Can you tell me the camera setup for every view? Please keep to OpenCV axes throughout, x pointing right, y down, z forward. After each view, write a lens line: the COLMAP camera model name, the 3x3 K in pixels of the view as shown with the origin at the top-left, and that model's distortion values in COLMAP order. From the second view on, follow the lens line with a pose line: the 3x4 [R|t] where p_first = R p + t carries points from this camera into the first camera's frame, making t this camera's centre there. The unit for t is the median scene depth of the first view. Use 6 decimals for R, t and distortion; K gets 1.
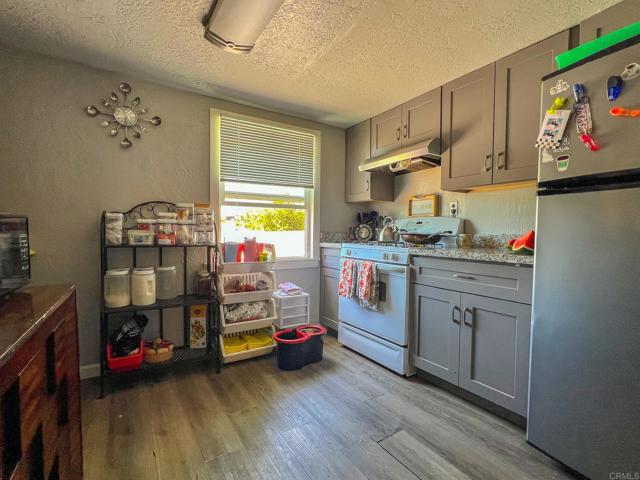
lens RADIAL K [[304.4, 0, 319.2], [0, 304.4, 241.6], [0, 0, 1]] dist [-0.002858, 0.000104]
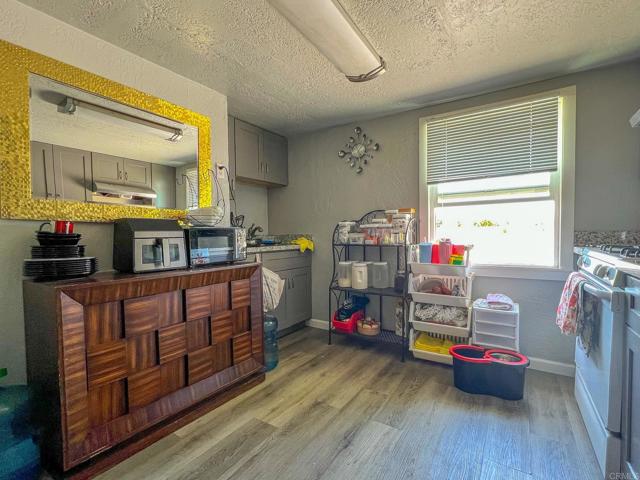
lens RADIAL K [[304.4, 0, 319.8], [0, 304.4, 241.8], [0, 0, 1]] dist [-0.002858, 0.000104]
pose [[0.426148, 0.010679, -0.904590, 0.506602], [-0.013005, 0.999899, 0.005678, -0.004877], [0.904560, 0.009344, 0.426244, 0.242484]]
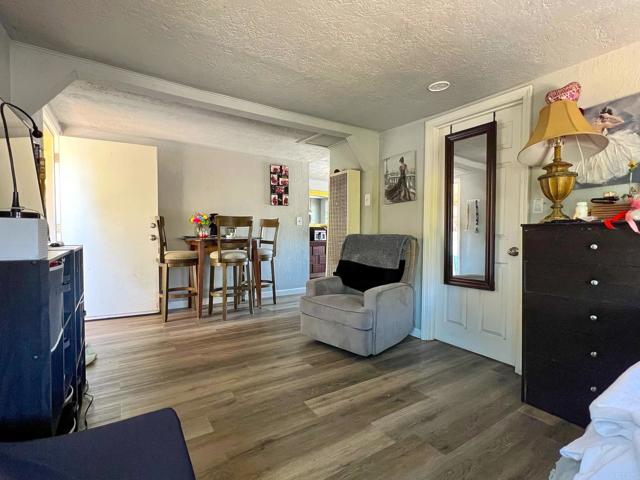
lens RADIAL K [[304.4, 0, 320.0], [0, 304.4, 240.0], [0, 0, 1]] dist [-0.002858, 0.000104]
pose [[0.025243, 0.013438, -0.999591, 2.048952], [-0.037917, 0.999203, 0.012475, 0.024024], [0.998962, 0.037586, 0.025733, 0.161014]]
